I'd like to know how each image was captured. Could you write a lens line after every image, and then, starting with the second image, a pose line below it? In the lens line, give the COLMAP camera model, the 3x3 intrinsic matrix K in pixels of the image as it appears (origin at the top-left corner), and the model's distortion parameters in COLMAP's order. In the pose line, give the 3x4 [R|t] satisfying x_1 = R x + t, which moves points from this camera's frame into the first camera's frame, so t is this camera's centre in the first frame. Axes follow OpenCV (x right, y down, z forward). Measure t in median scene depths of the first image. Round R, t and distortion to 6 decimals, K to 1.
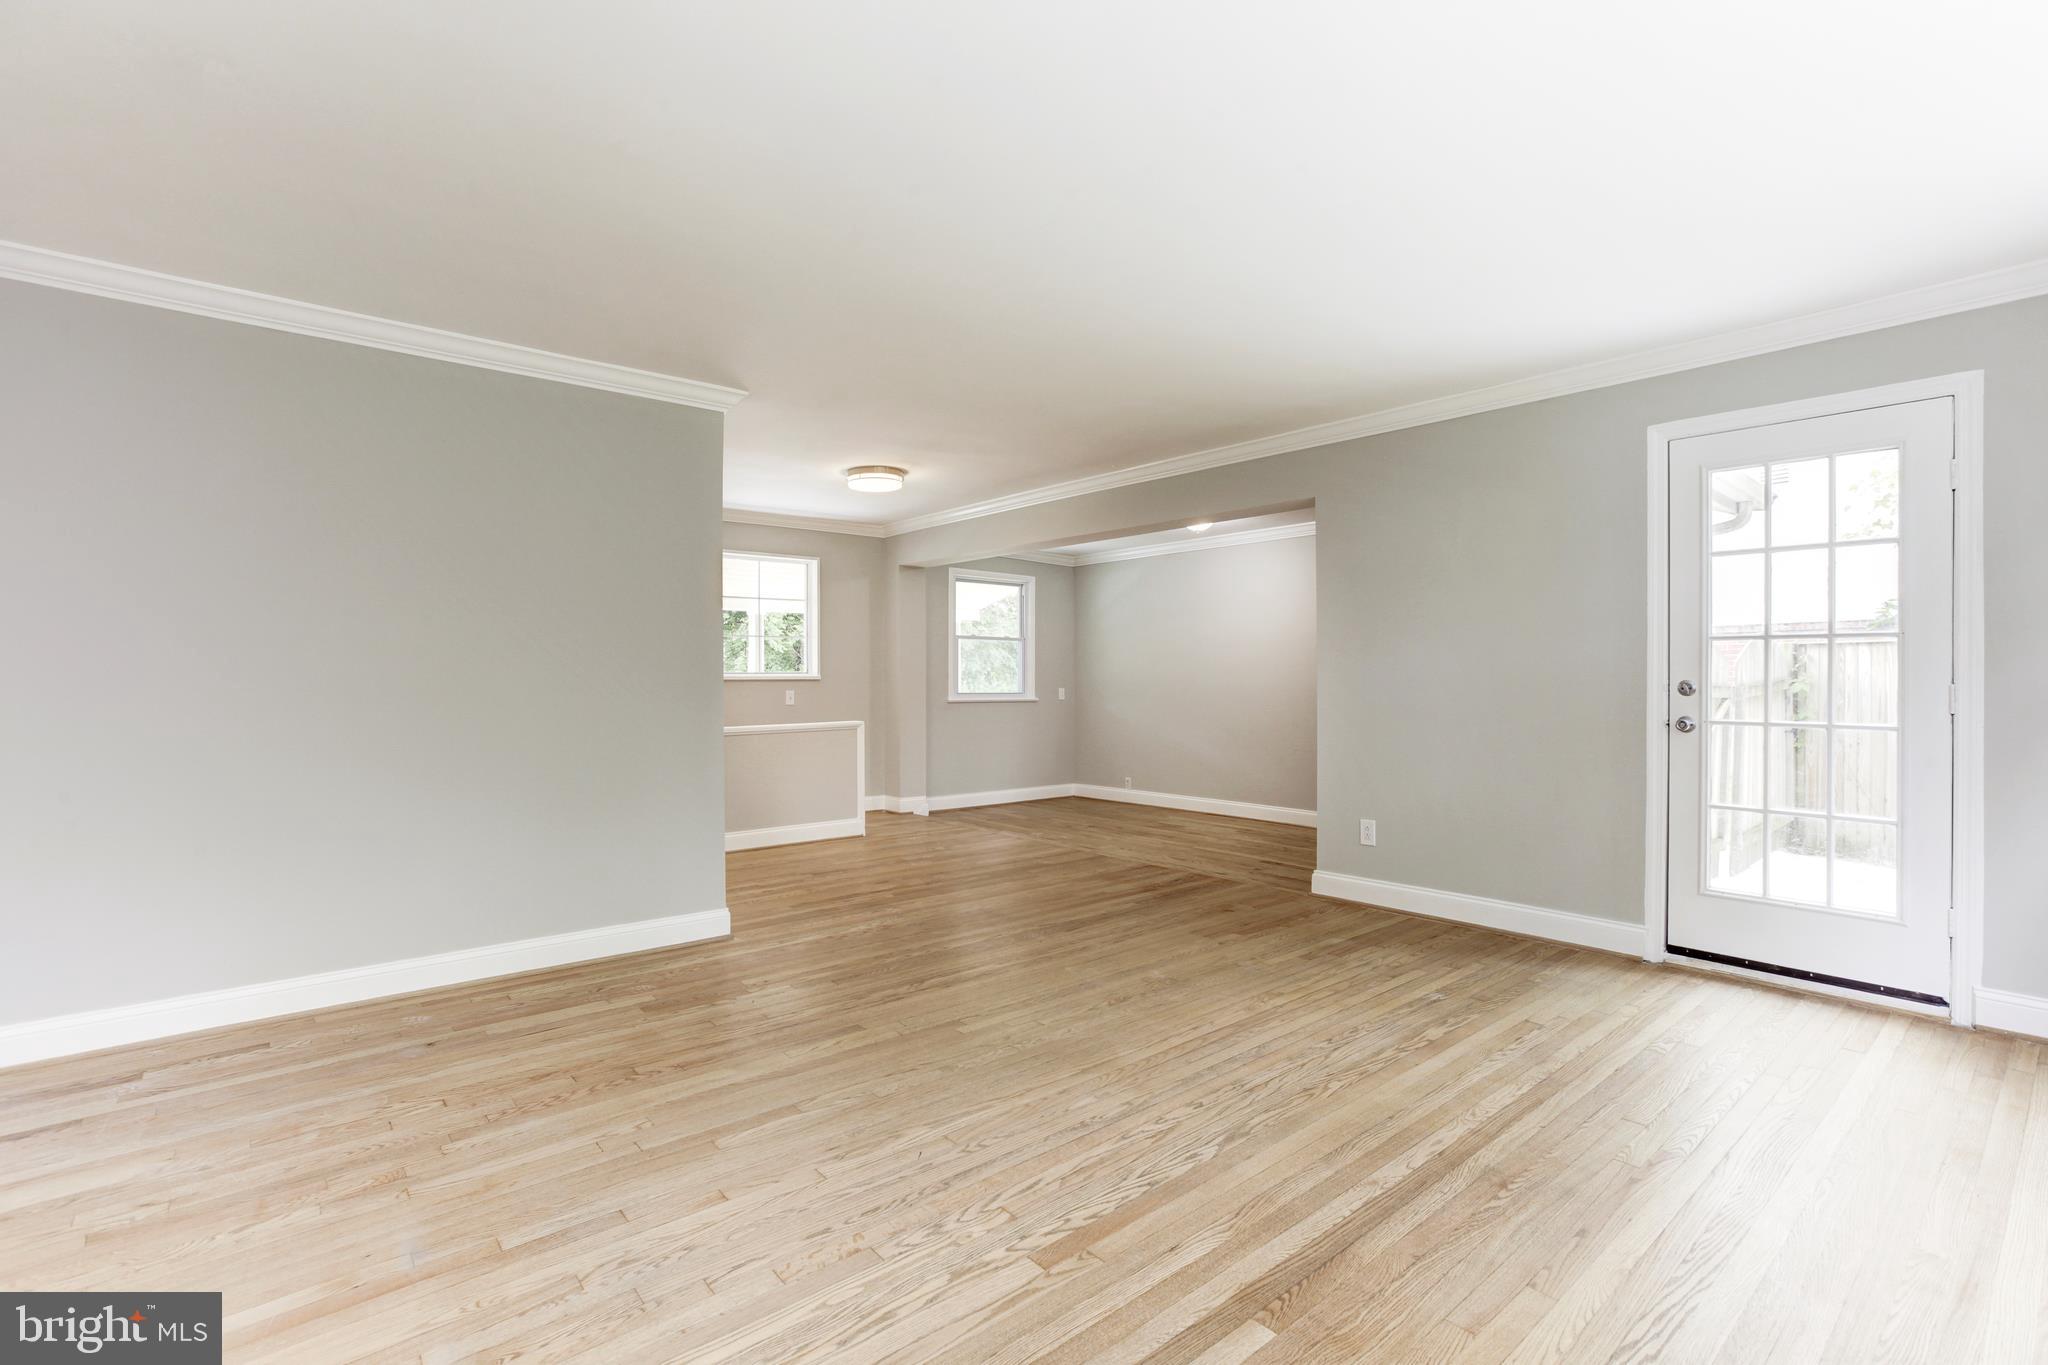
lens RADIAL K [[945.1, 0, 1044.5], [0, 945.1, 674.4], [0, 0, 1]] dist [-0.021764, 0.010796]
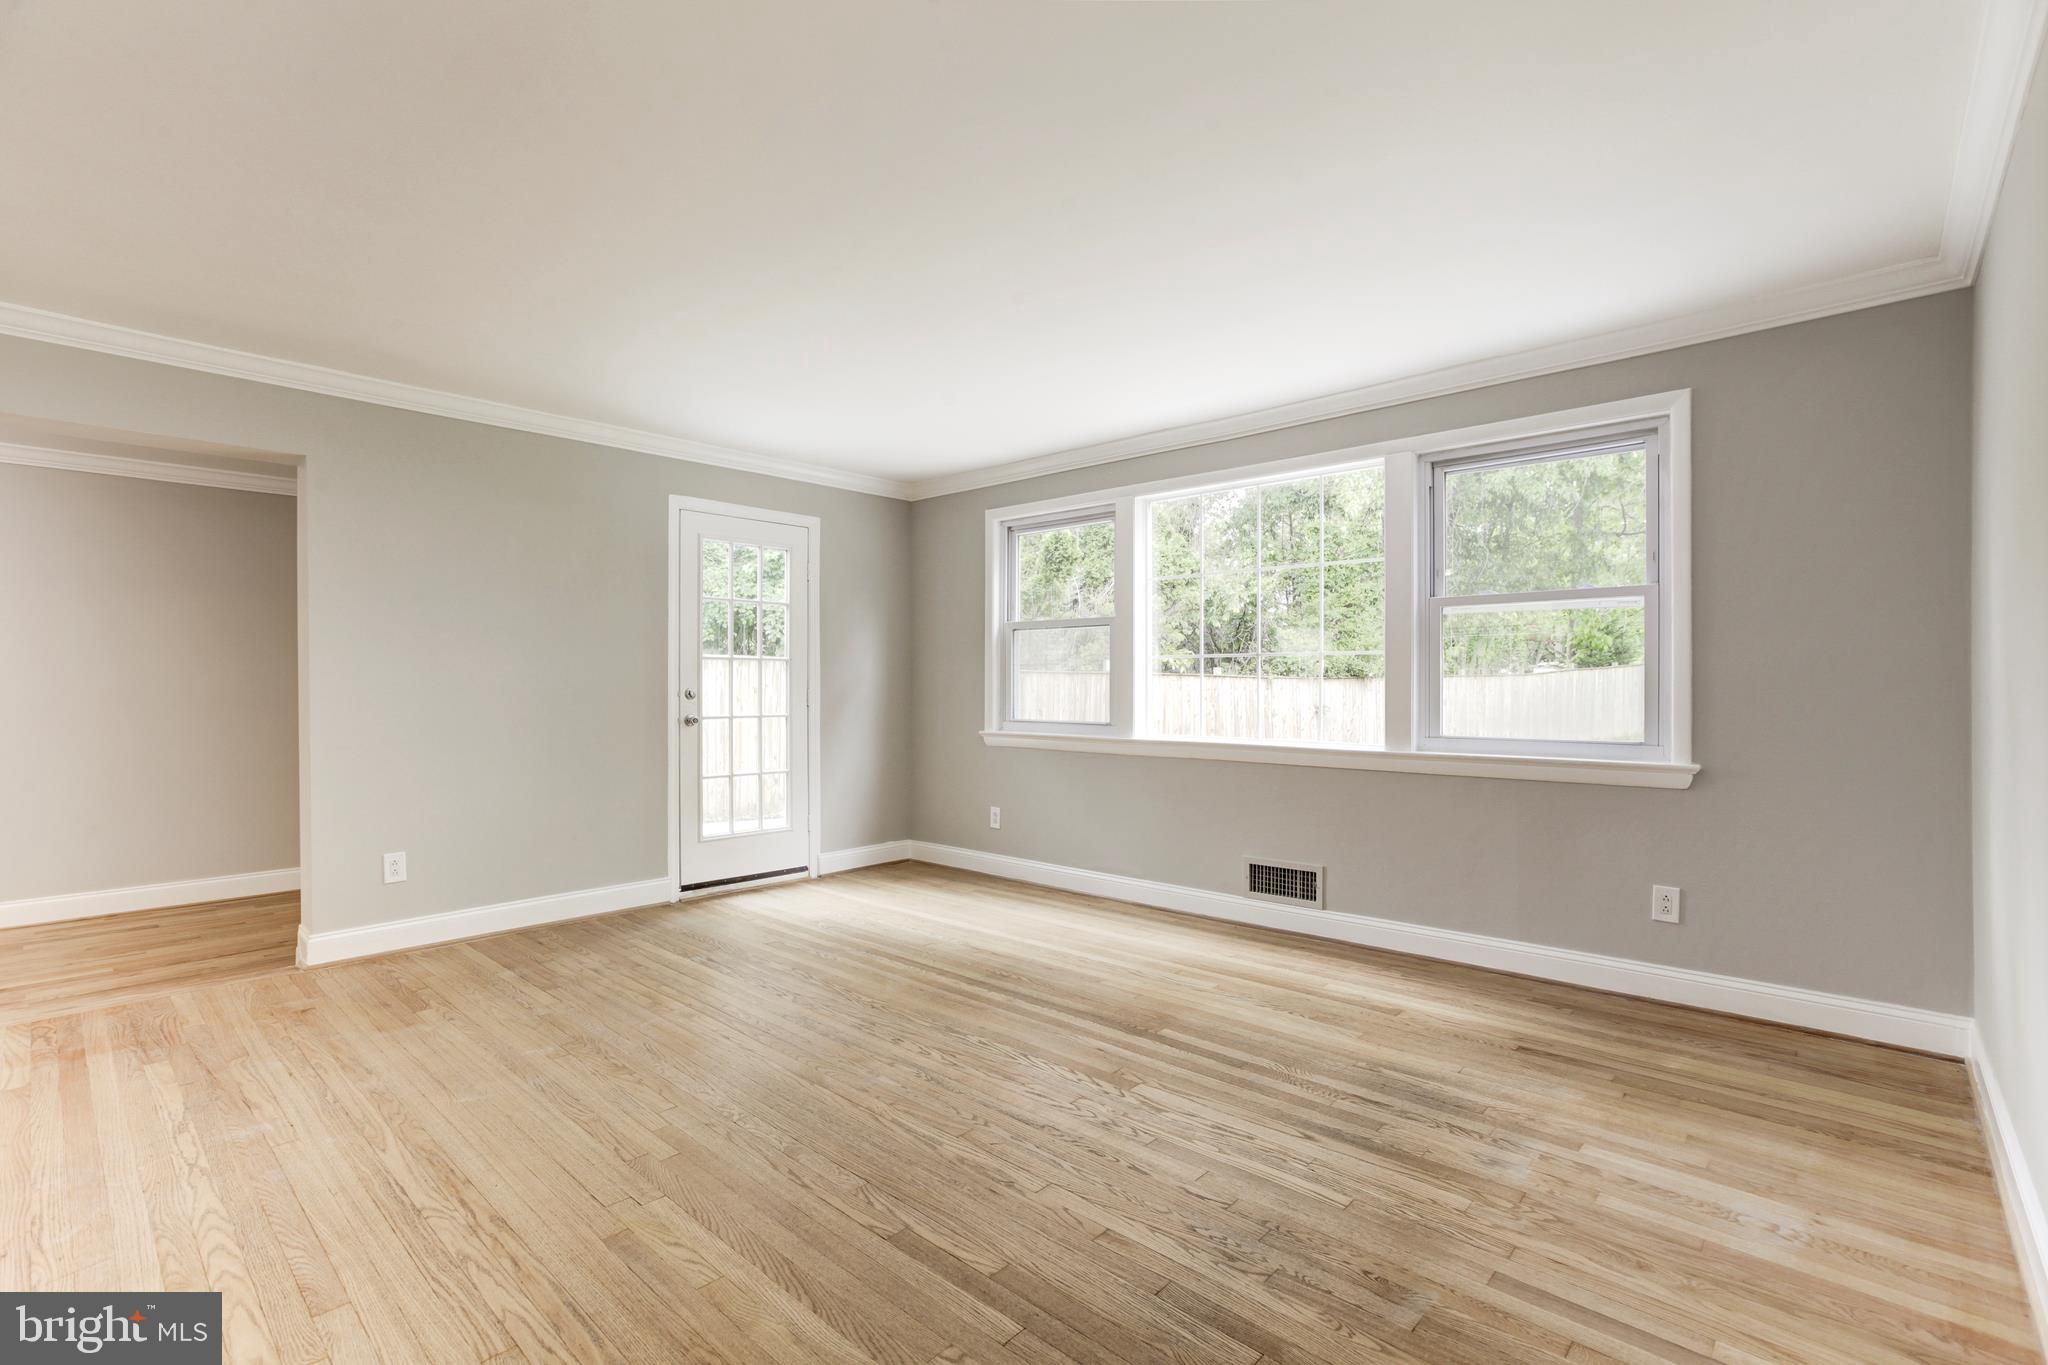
lens RADIAL K [[945.1, 0, 1007.7], [0, 945.1, 687.0], [0, 0, 1]] dist [-0.021764, 0.010796]
pose [[-0.102178, -0.001405, 0.994765, -0.531442], [0.004354, 0.999989, 0.001859, 0.003015], [-0.994757, 0.004522, -0.102171, 0.498177]]
